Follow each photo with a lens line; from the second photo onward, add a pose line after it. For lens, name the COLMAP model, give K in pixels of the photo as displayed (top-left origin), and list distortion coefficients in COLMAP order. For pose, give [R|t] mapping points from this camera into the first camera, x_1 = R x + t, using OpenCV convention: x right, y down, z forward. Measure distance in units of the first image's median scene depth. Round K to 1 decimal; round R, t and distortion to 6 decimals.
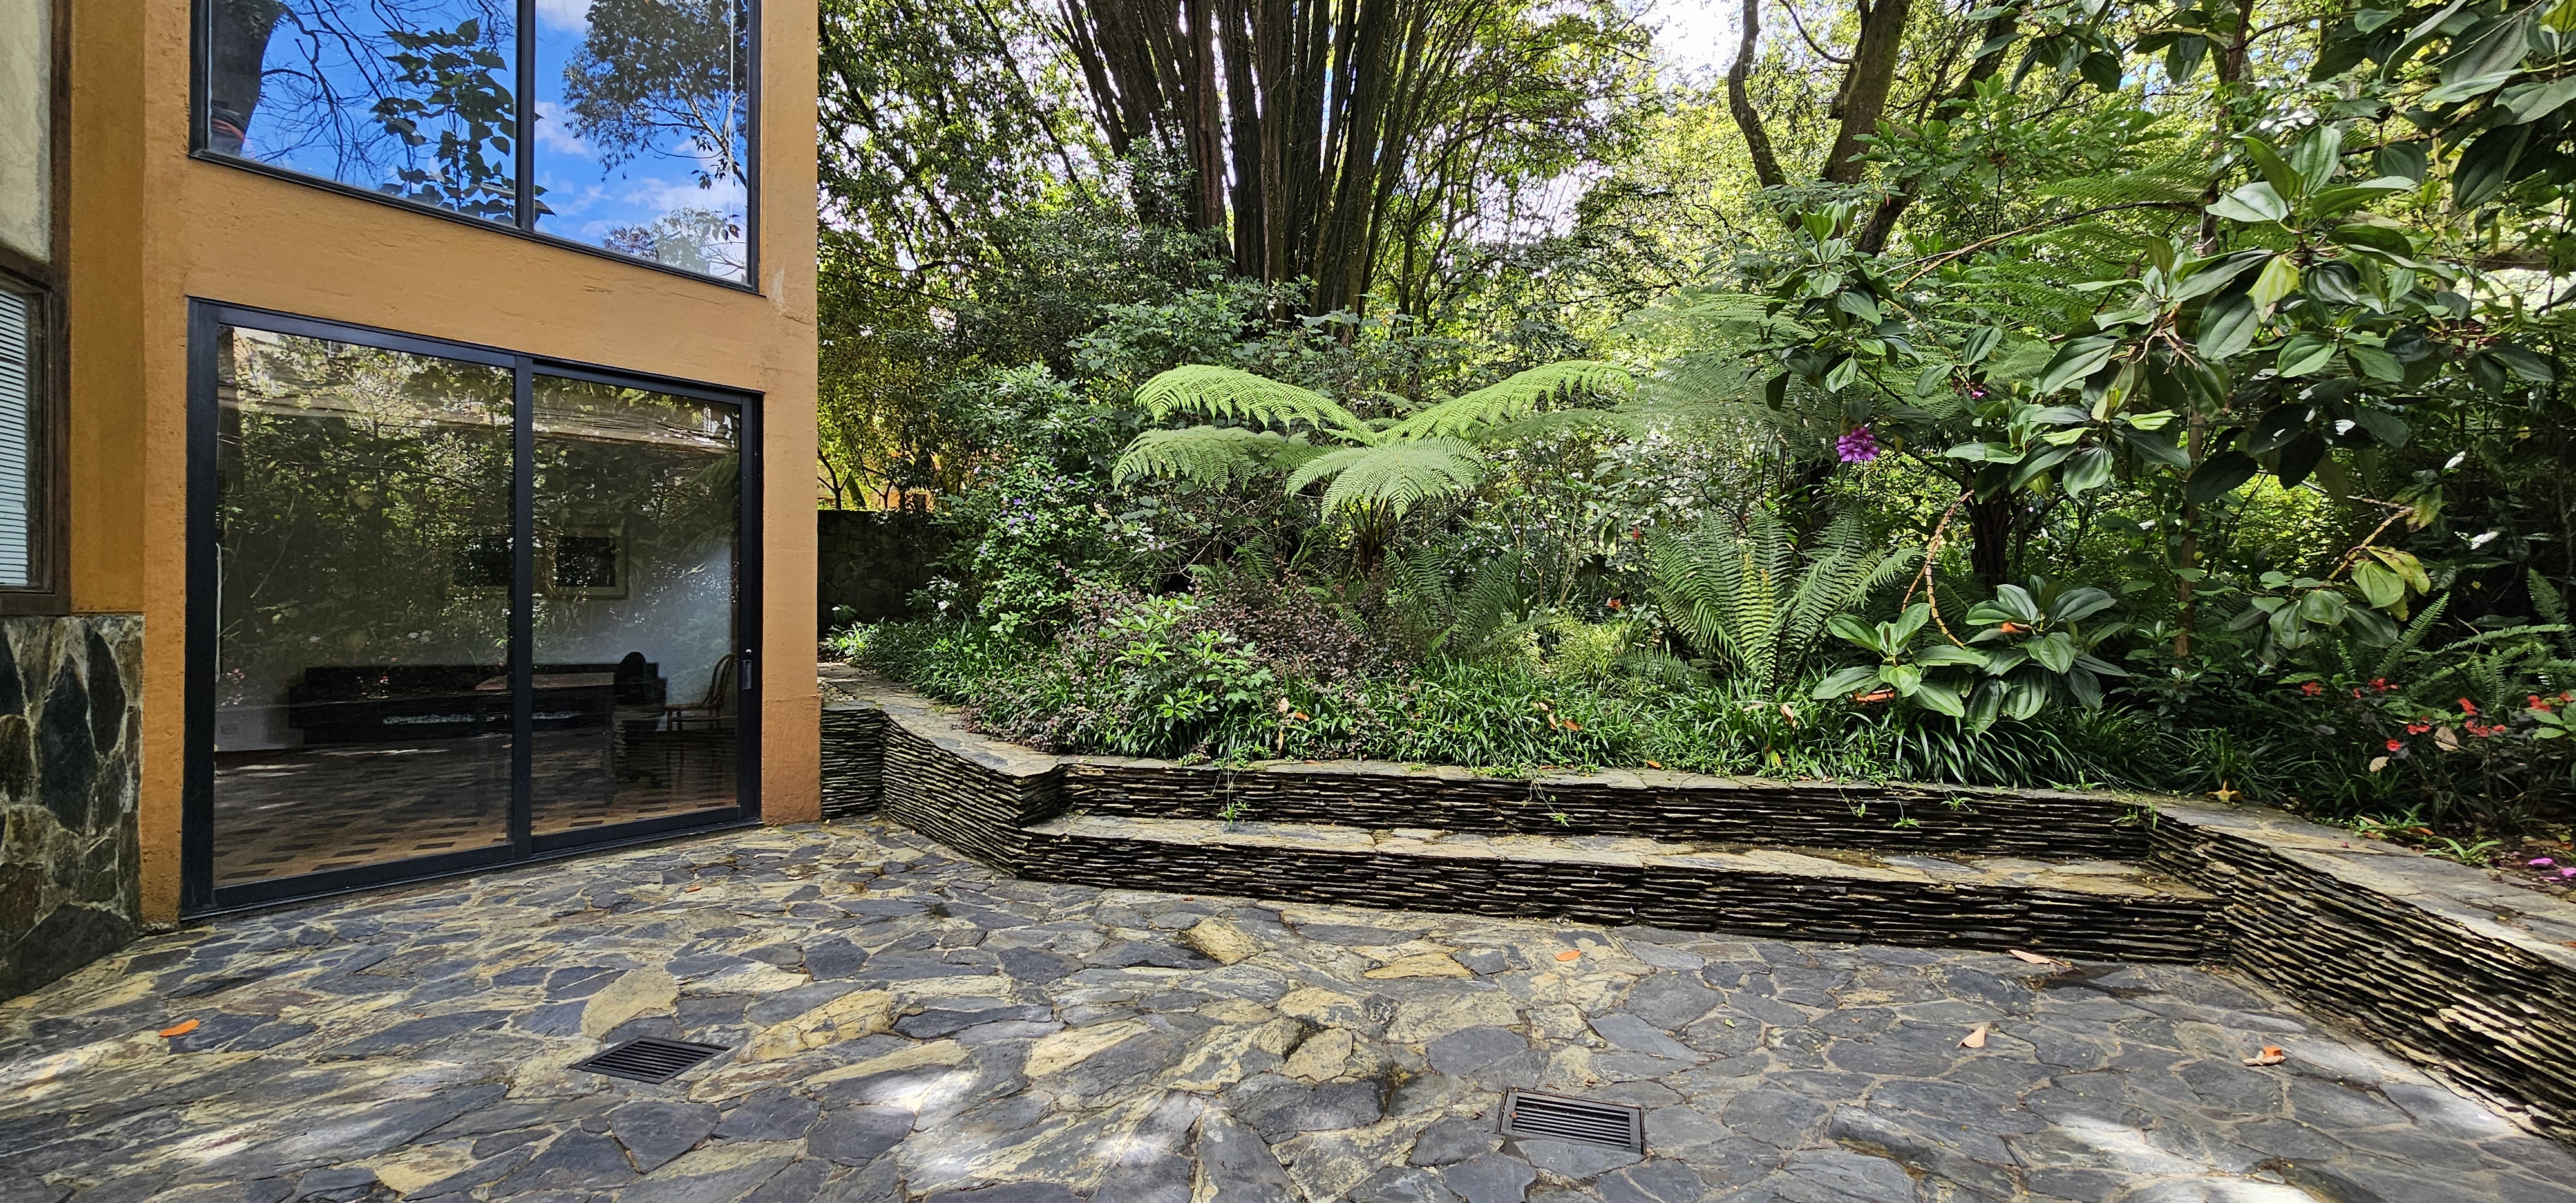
lens RADIAL K [[1051.3, 0, 1279.0], [0, 1051.3, 604.5], [0, 0, 1]] dist [-0.000003, 0.000251]
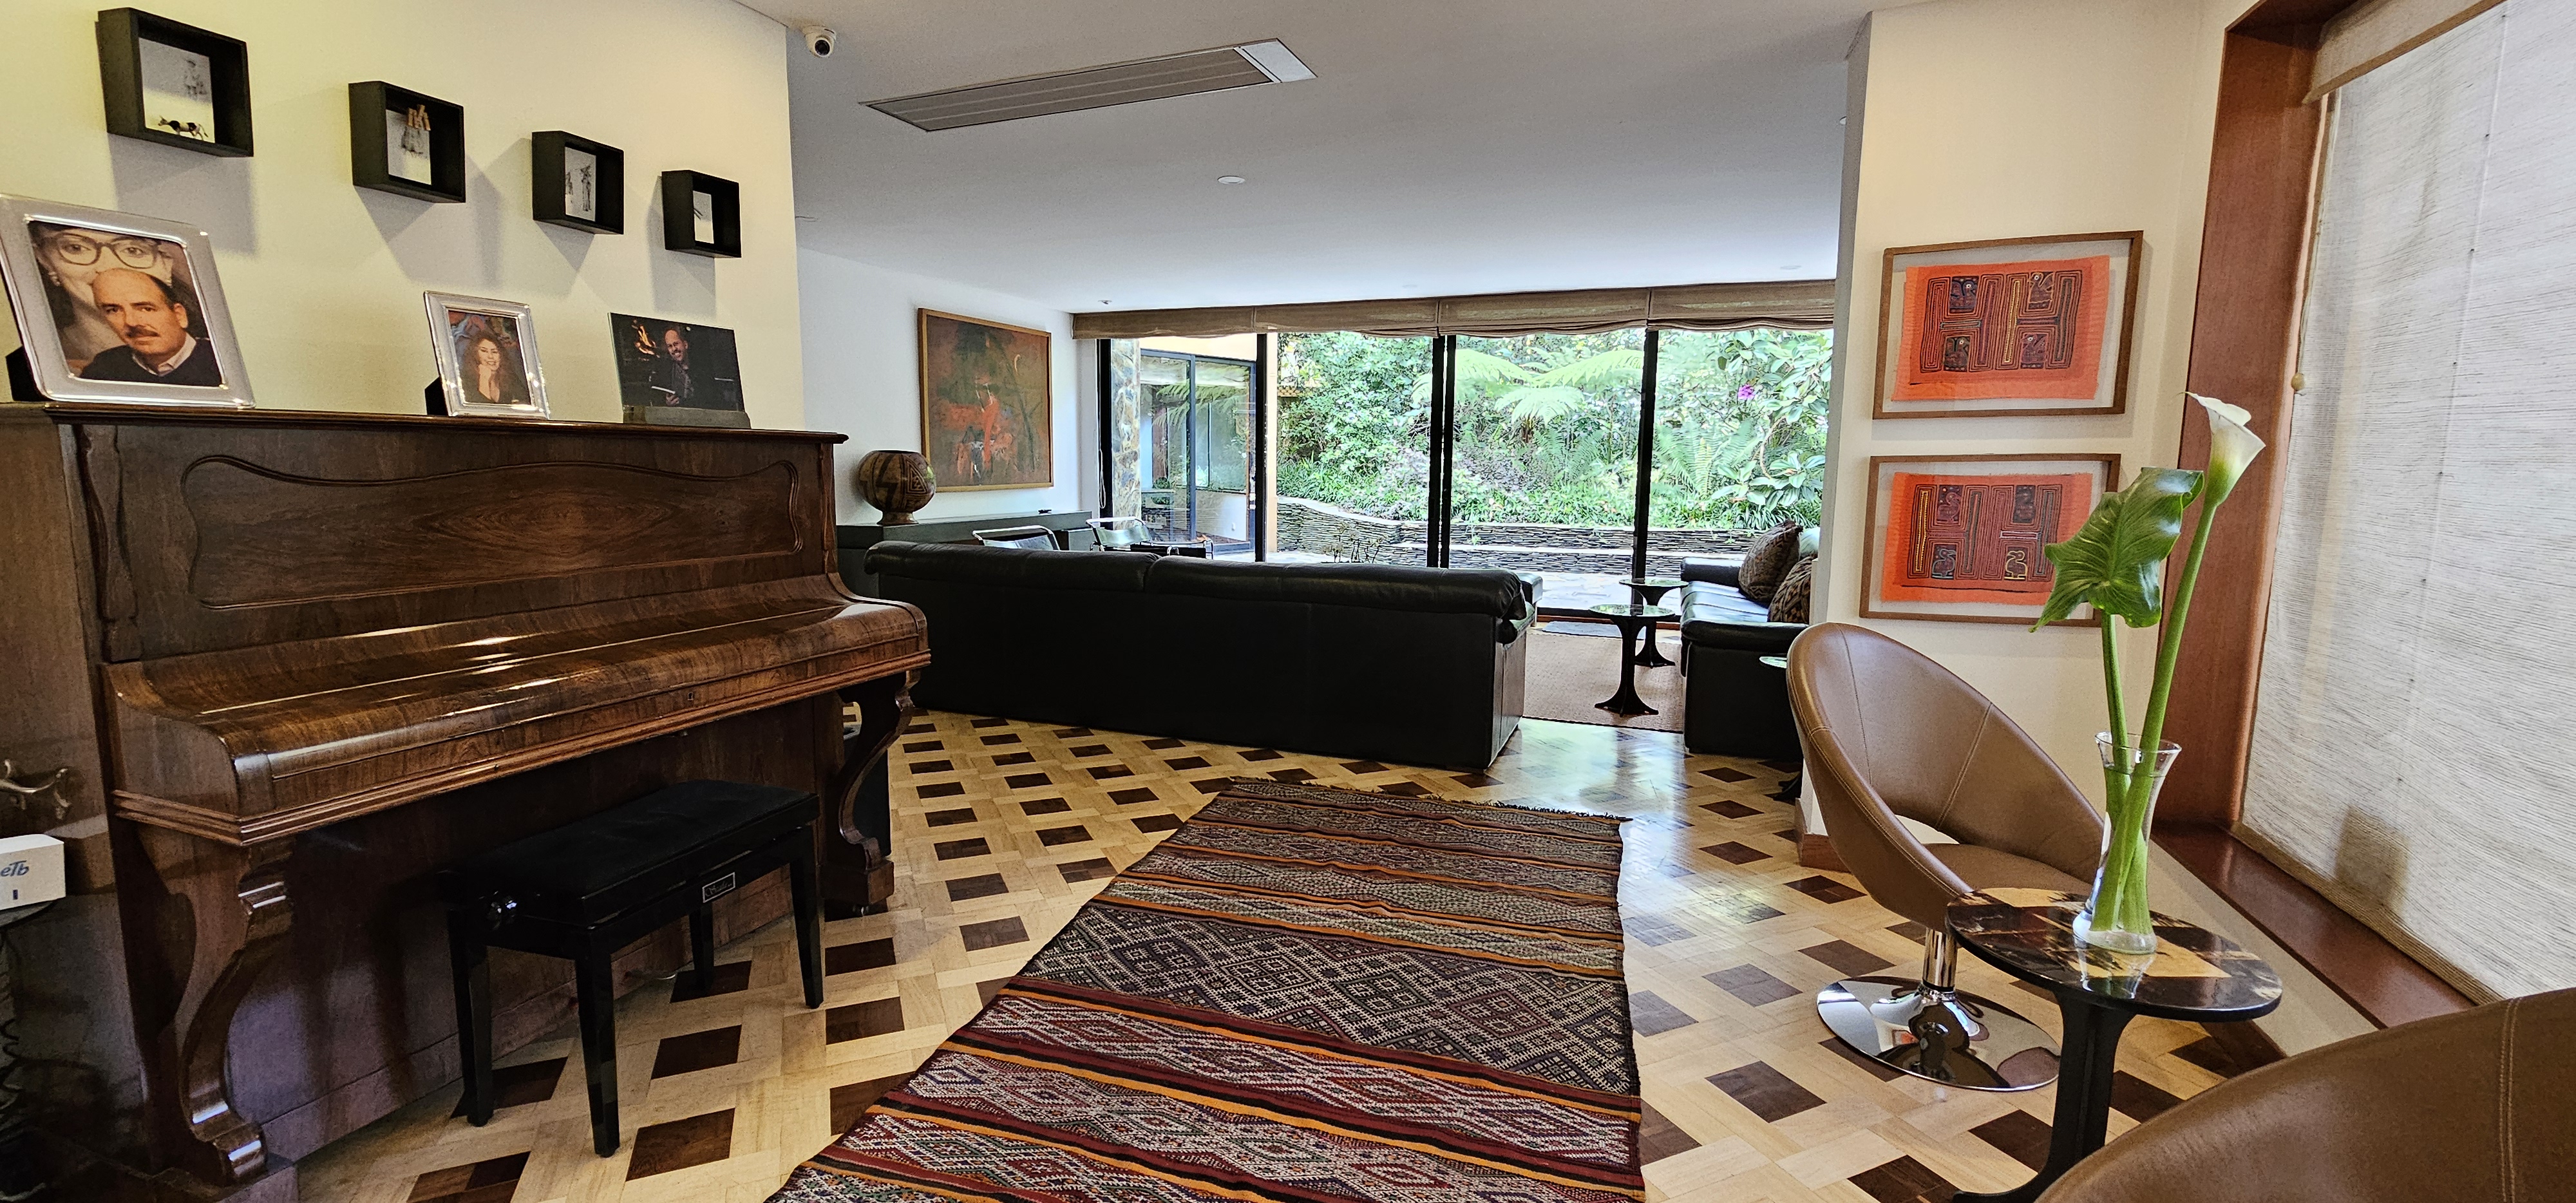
lens RADIAL K [[1051.3, 0, 1286.7], [0, 1051.3, 595.9], [0, 0, 1]] dist [-0.000003, 0.000251]
pose [[0.995814, 0.022459, -0.088606, -0.282490], [-0.010330, 0.990786, 0.135044, -0.008526], [0.090823, -0.133563, 0.986870, -1.652742]]
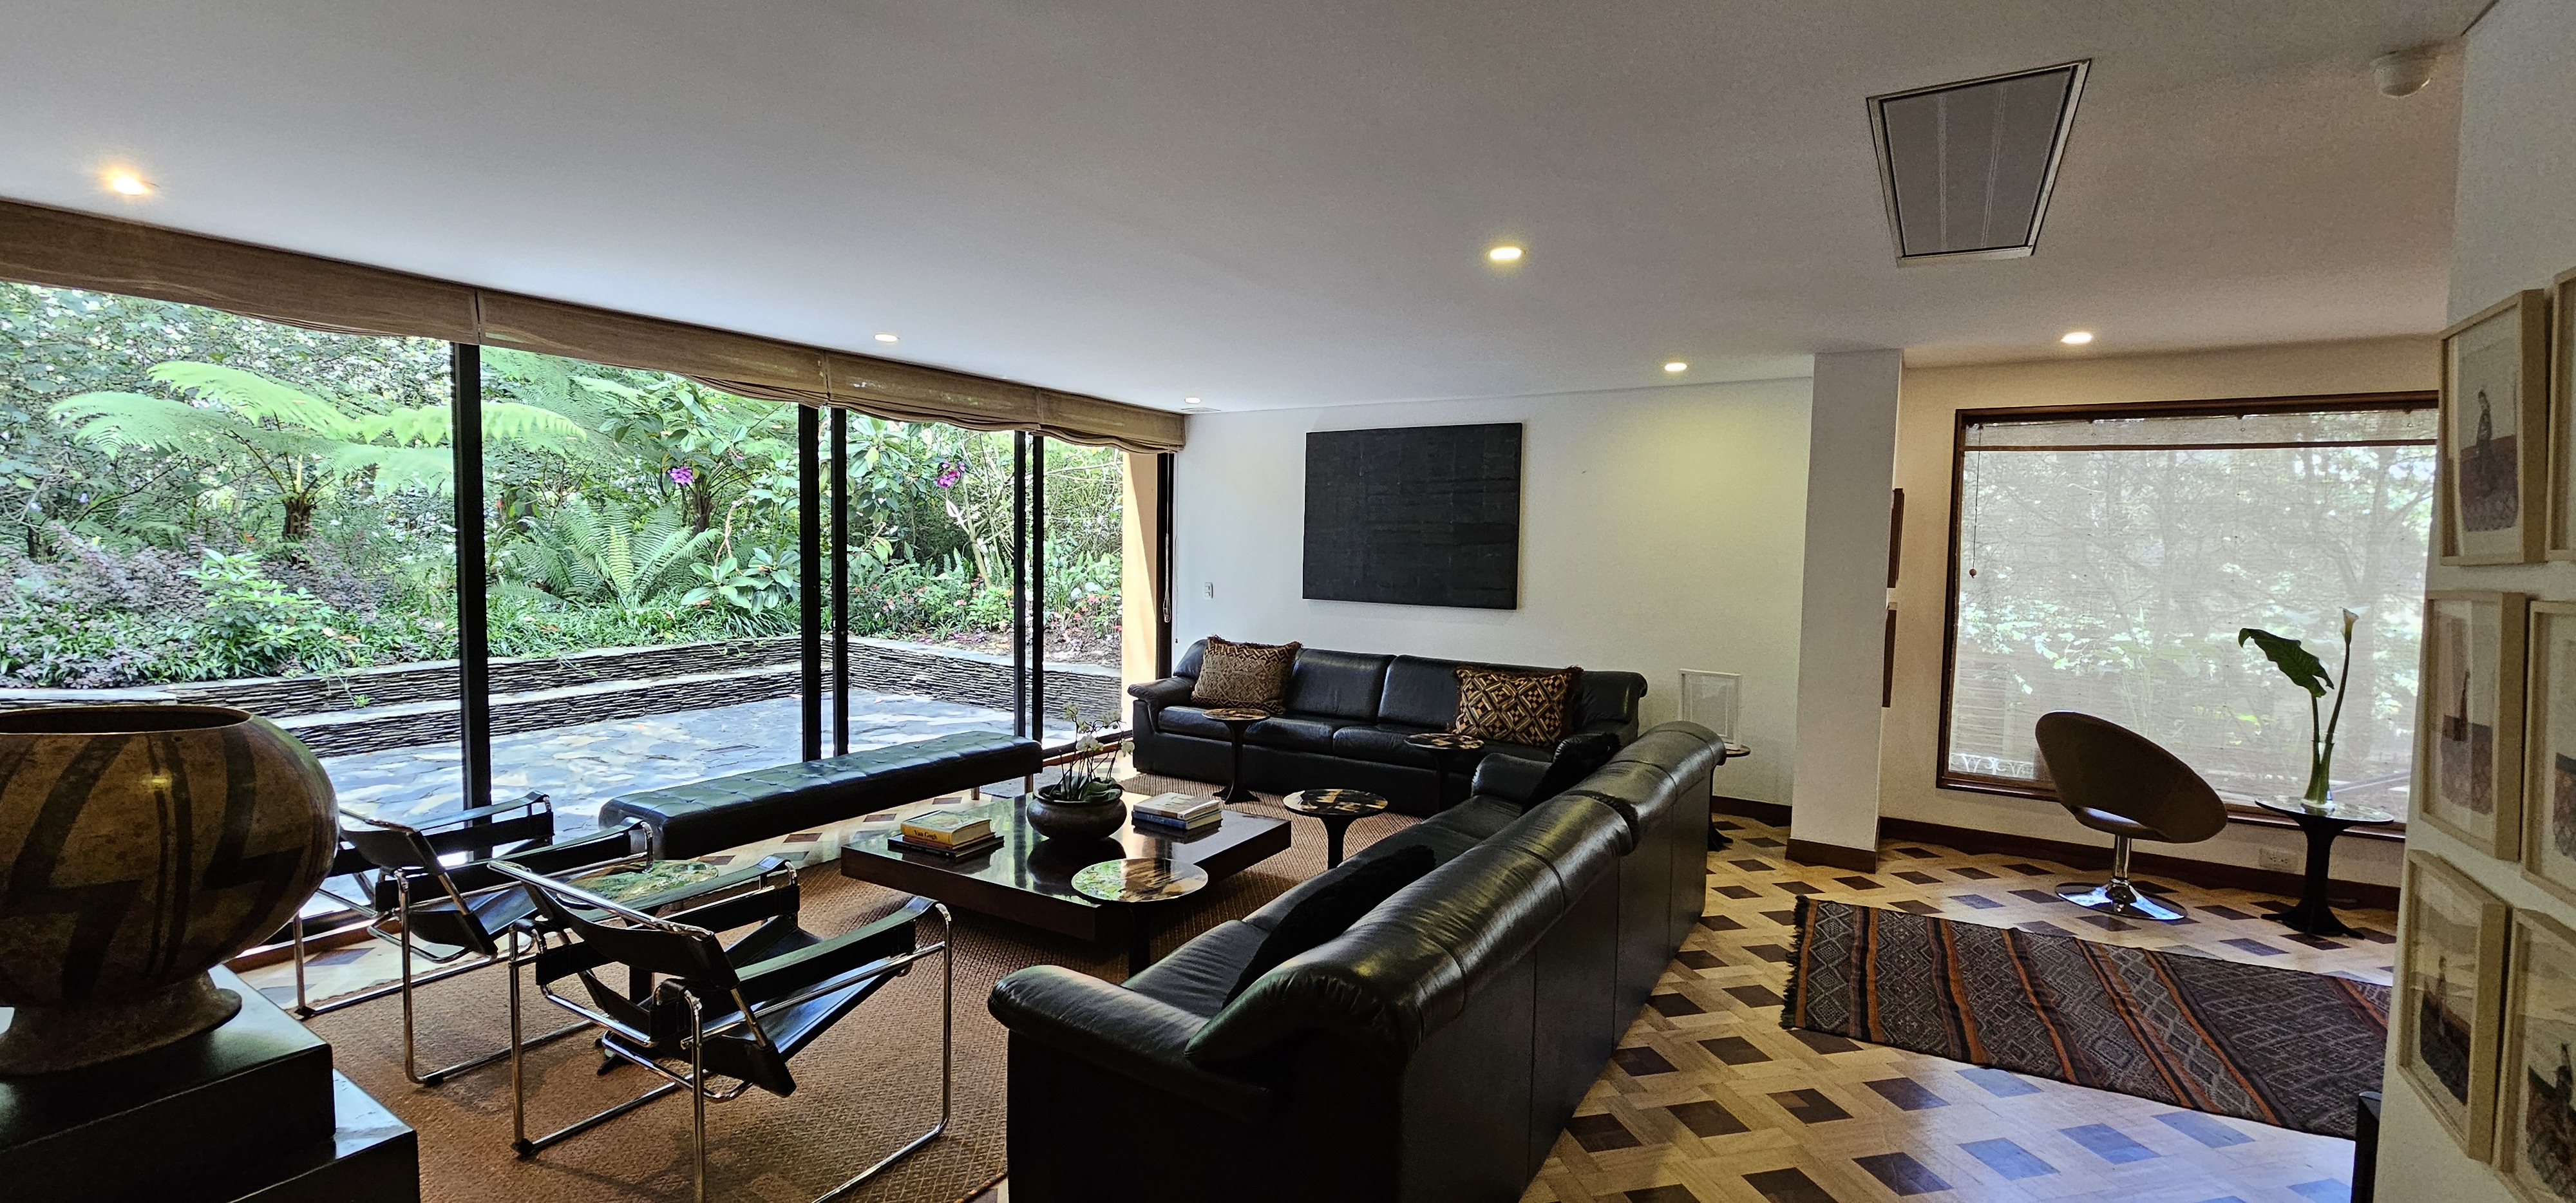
lens RADIAL K [[1051.3, 0, 1285.0], [0, 1051.3, 588.9], [0, 0, 1]] dist [-0.000003, 0.000251]
pose [[0.278198, -0.041853, 0.959611, -1.153465], [-0.021324, 0.998535, 0.049732, -0.068324], [-0.960287, -0.034298, 0.276898, -0.701718]]
